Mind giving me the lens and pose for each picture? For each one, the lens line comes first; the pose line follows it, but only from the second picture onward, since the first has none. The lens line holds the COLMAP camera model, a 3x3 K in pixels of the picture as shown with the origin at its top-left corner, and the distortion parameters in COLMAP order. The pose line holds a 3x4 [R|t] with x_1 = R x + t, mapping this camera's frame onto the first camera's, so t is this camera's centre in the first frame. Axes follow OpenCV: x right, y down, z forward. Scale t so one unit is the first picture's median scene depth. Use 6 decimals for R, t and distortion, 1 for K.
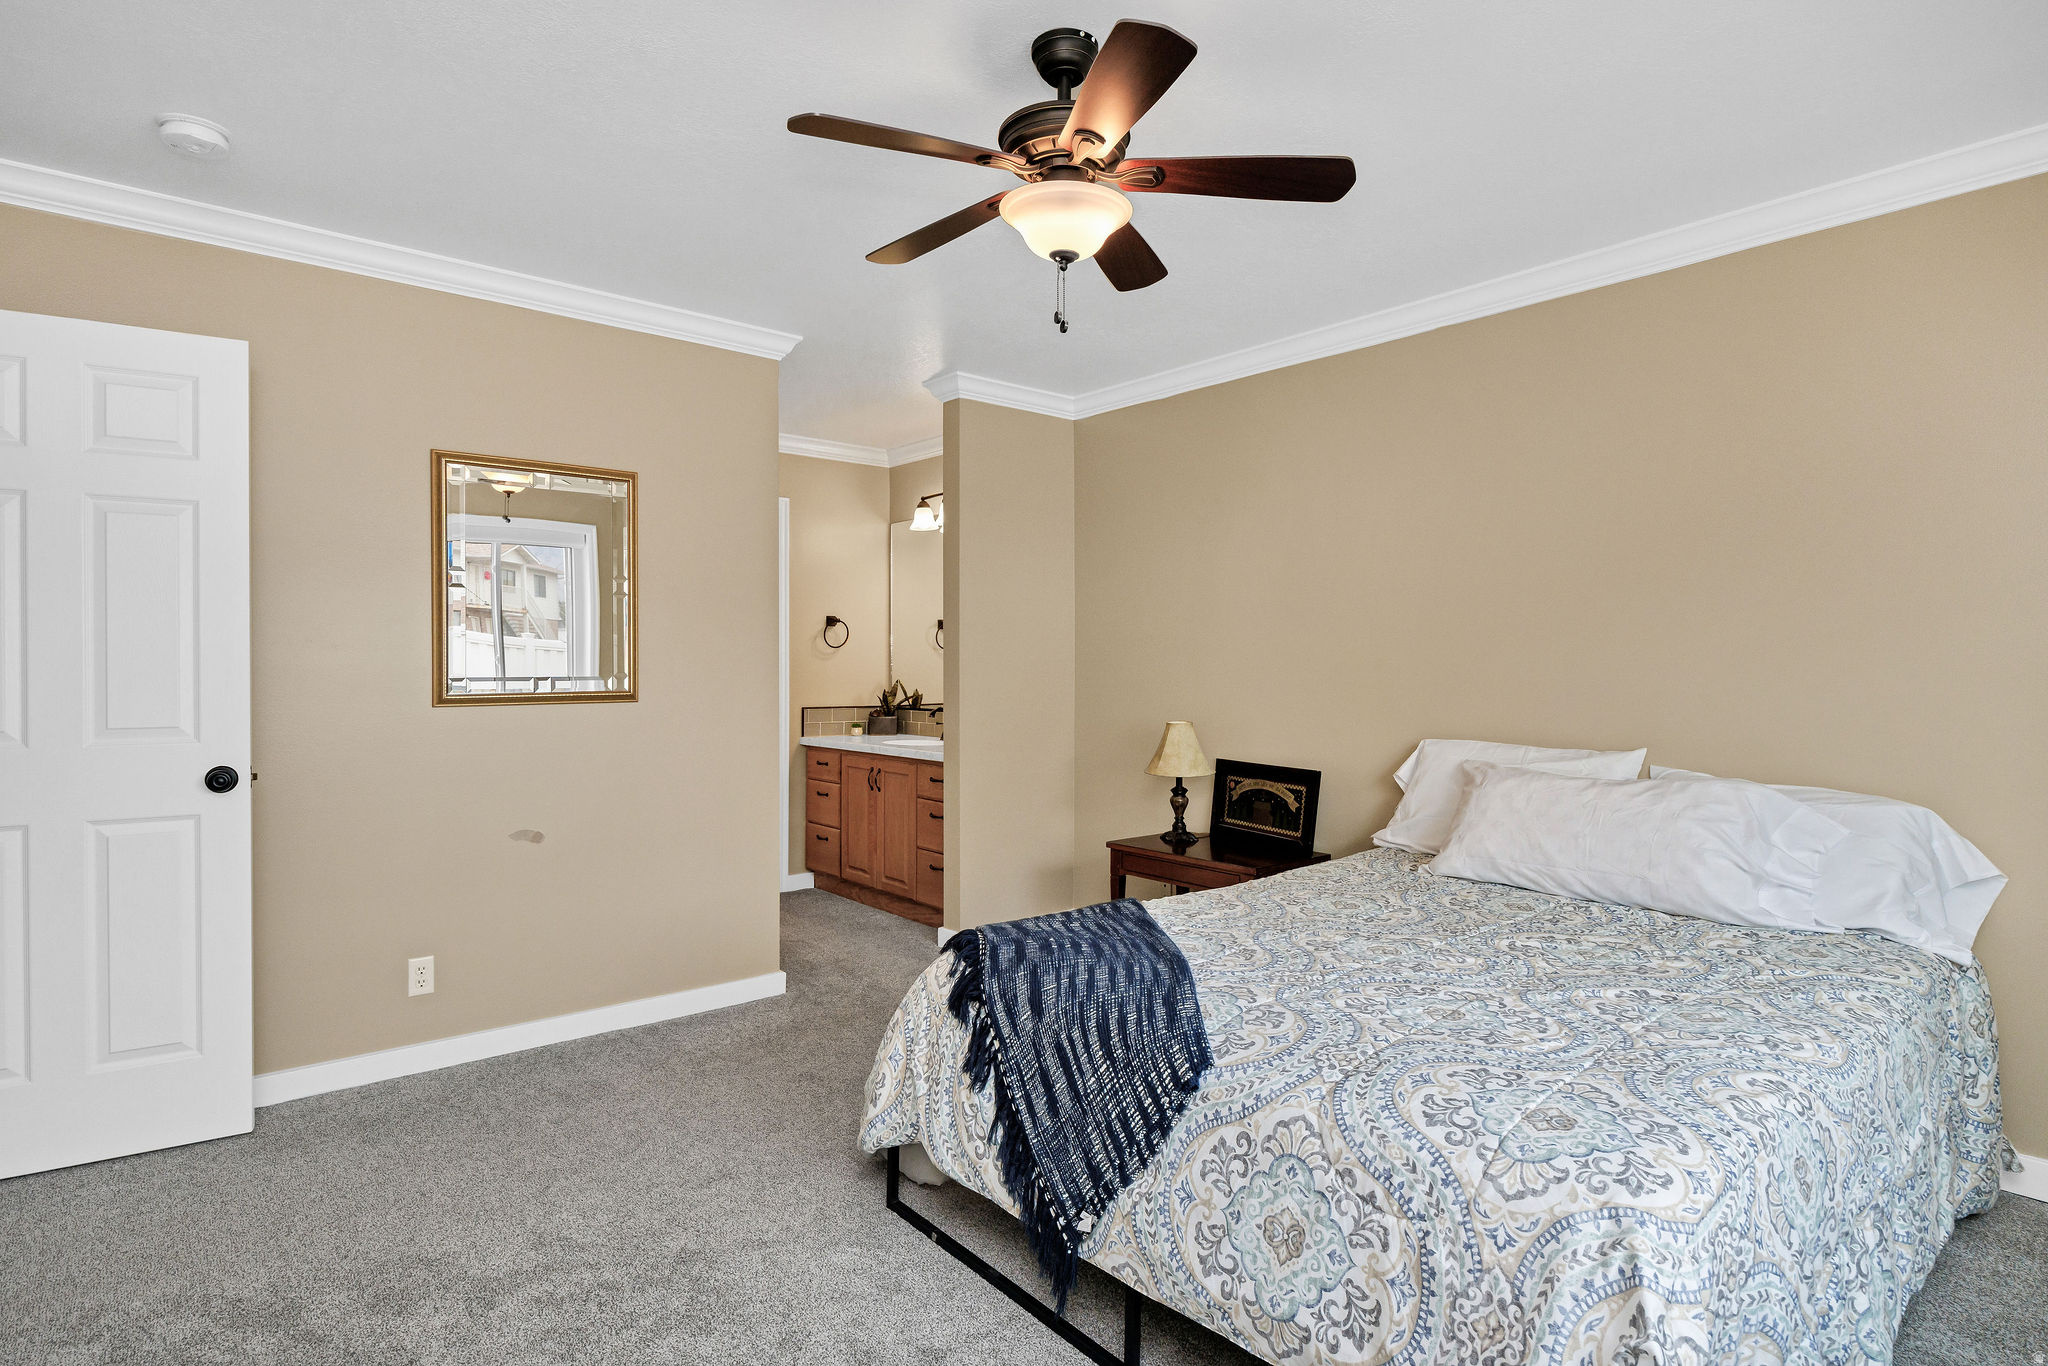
lens RADIAL K [[1062.1, 0, 1024.0], [0, 1062.1, 683.0], [0, 0, 1]] dist [-0.000477, -0.000034]
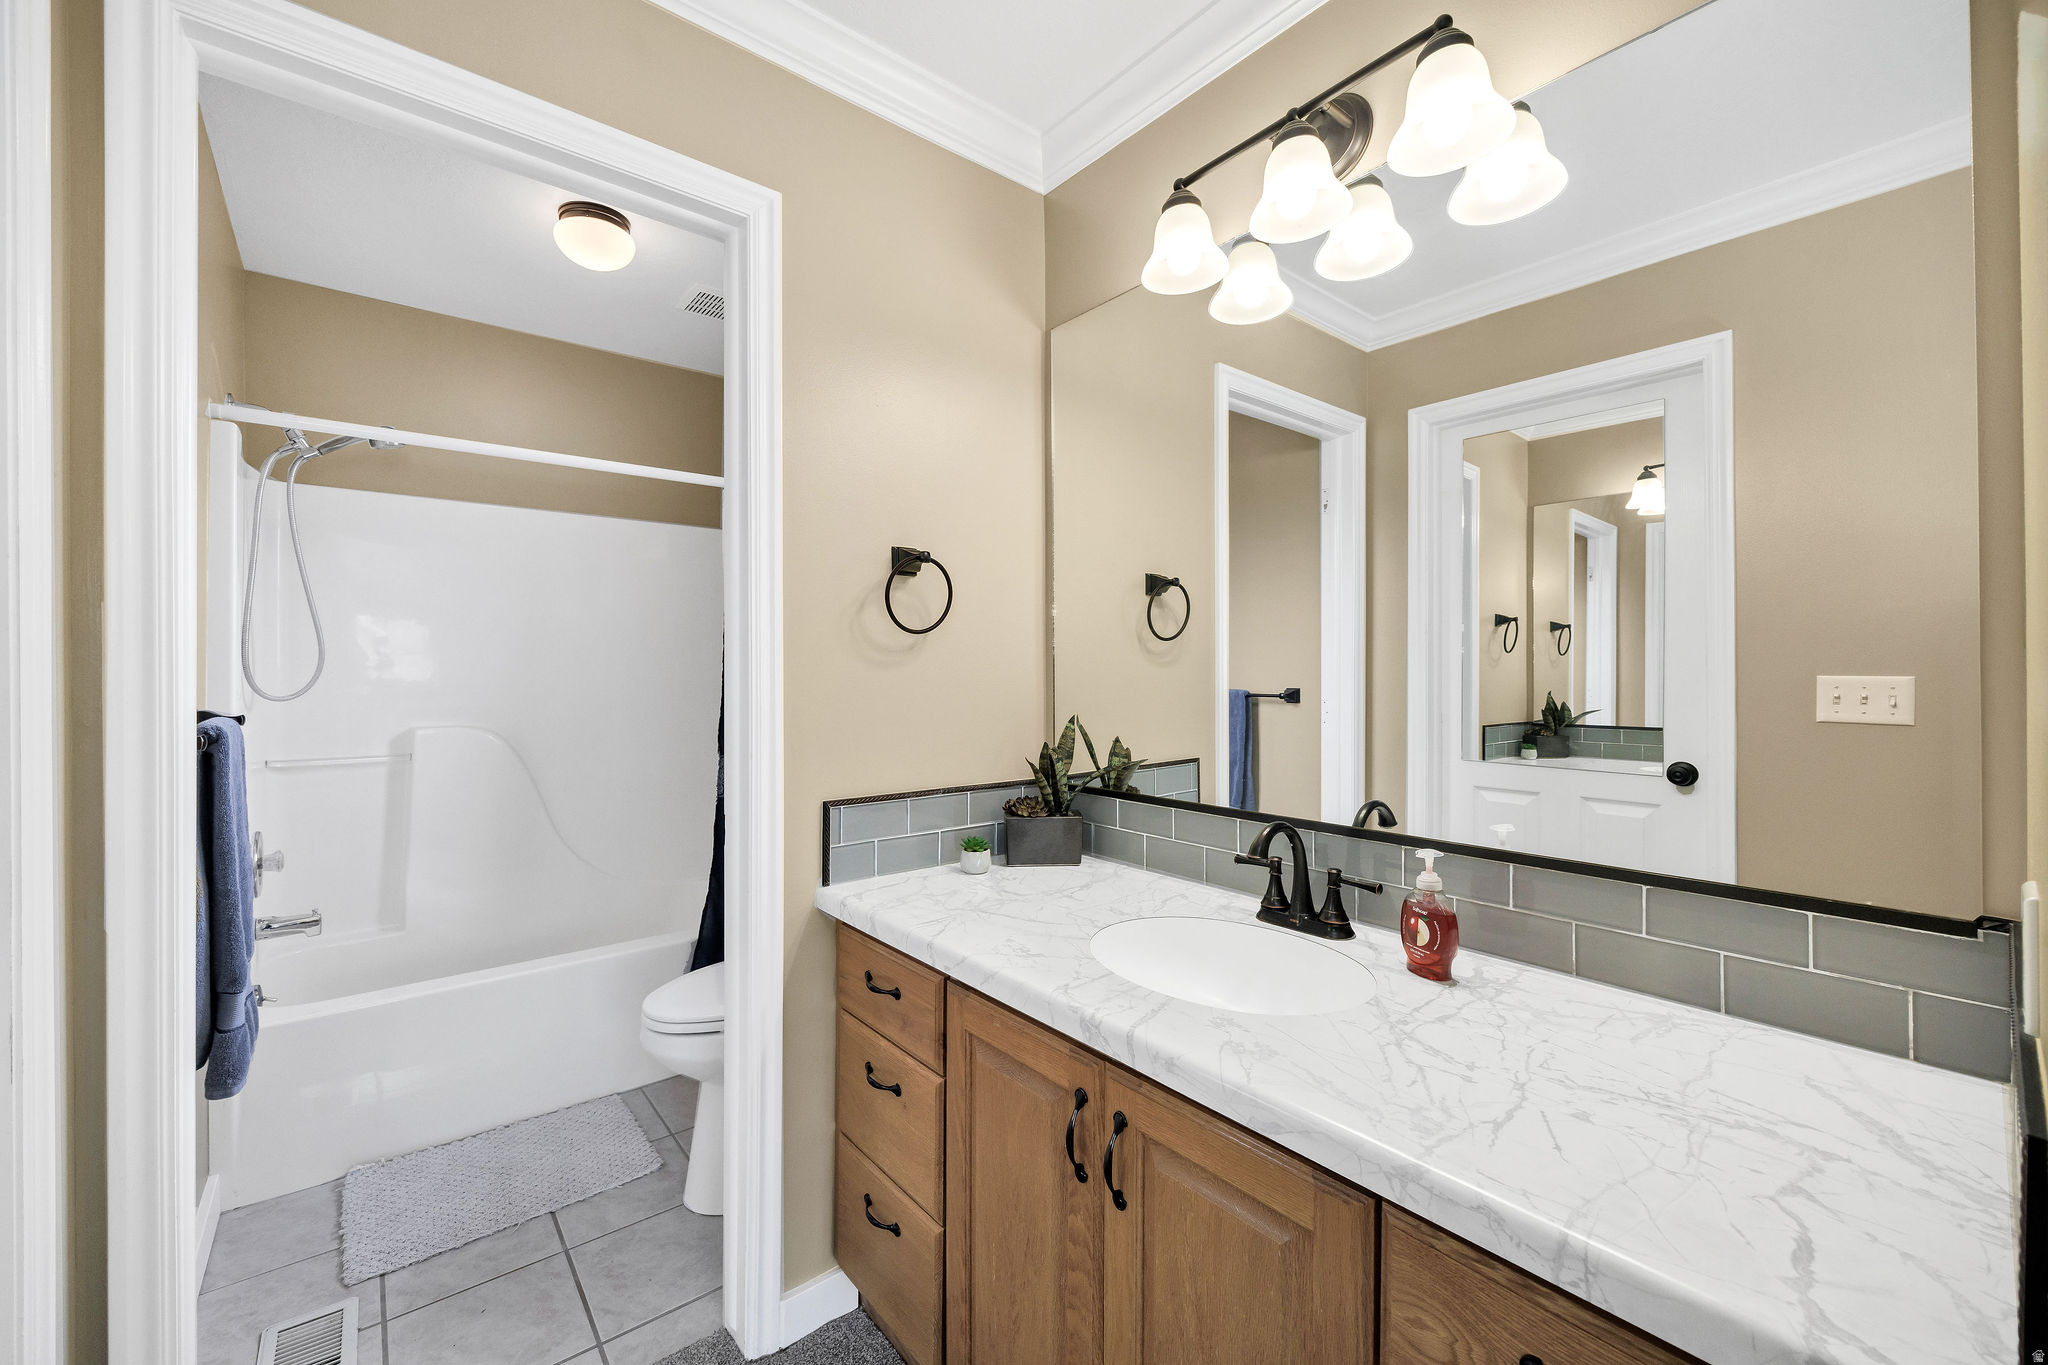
lens RADIAL K [[843.2, 0, 1024.0], [0, 843.2, 682.5], [0, 0, 1]] dist [0.001903, 0.000160]
pose [[0.999817, -0.002961, -0.018899, -0.134842], [0.002674, 0.999881, -0.015165, -0.011254], [0.018942, 0.015111, 0.999706, 0.707813]]
